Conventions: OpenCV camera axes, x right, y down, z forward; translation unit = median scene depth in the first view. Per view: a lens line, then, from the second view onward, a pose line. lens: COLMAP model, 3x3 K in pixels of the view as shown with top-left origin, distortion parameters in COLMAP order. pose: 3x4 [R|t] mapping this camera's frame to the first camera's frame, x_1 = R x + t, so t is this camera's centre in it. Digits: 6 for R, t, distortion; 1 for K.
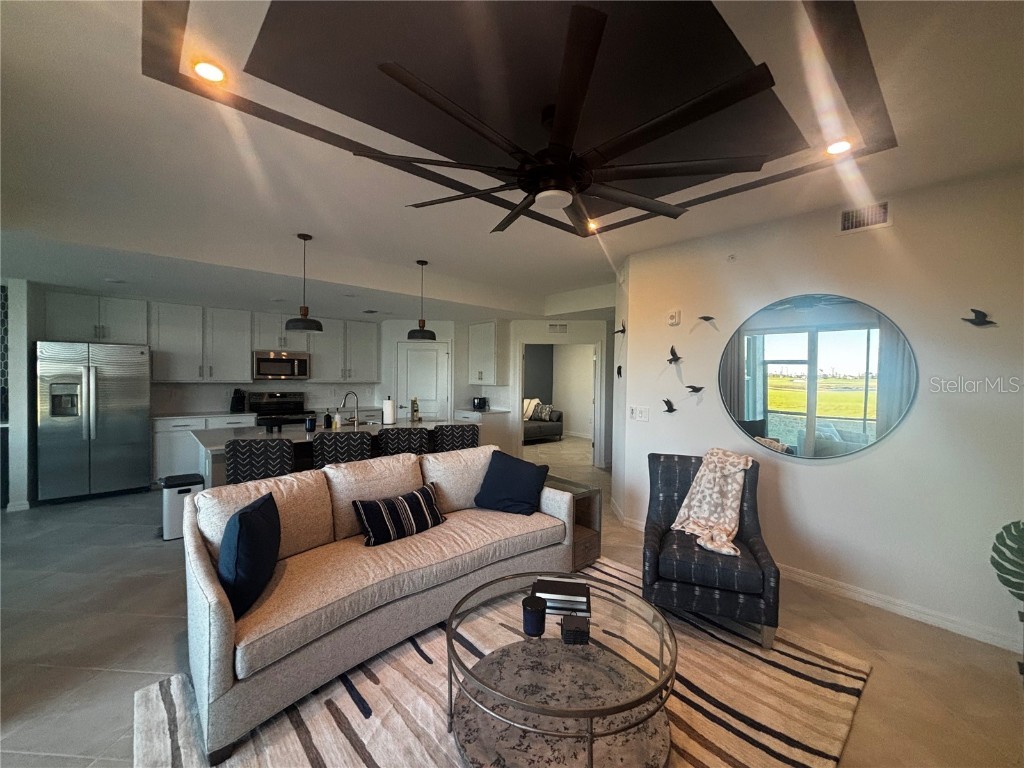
lens RADIAL K [[413.2, 0, 517.0], [0, 413.2, 379.3], [0, 0, 1]] dist [0.003195, -0.000207]
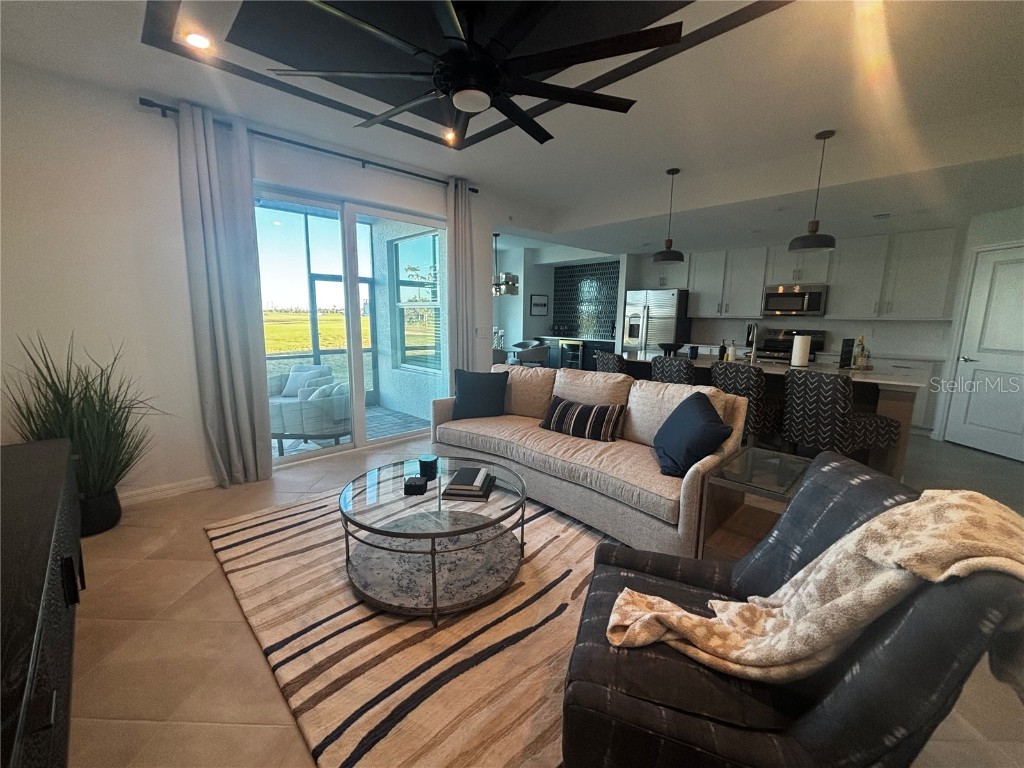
lens RADIAL K [[413.2, 0, 516.9], [0, 413.2, 385.6], [0, 0, 1]] dist [0.003195, -0.000207]
pose [[0.049849, 0.153241, -0.986931, 0.421937], [-0.019592, 0.988119, 0.152436, 0.032179], [0.998565, 0.011737, 0.052259, 0.389325]]
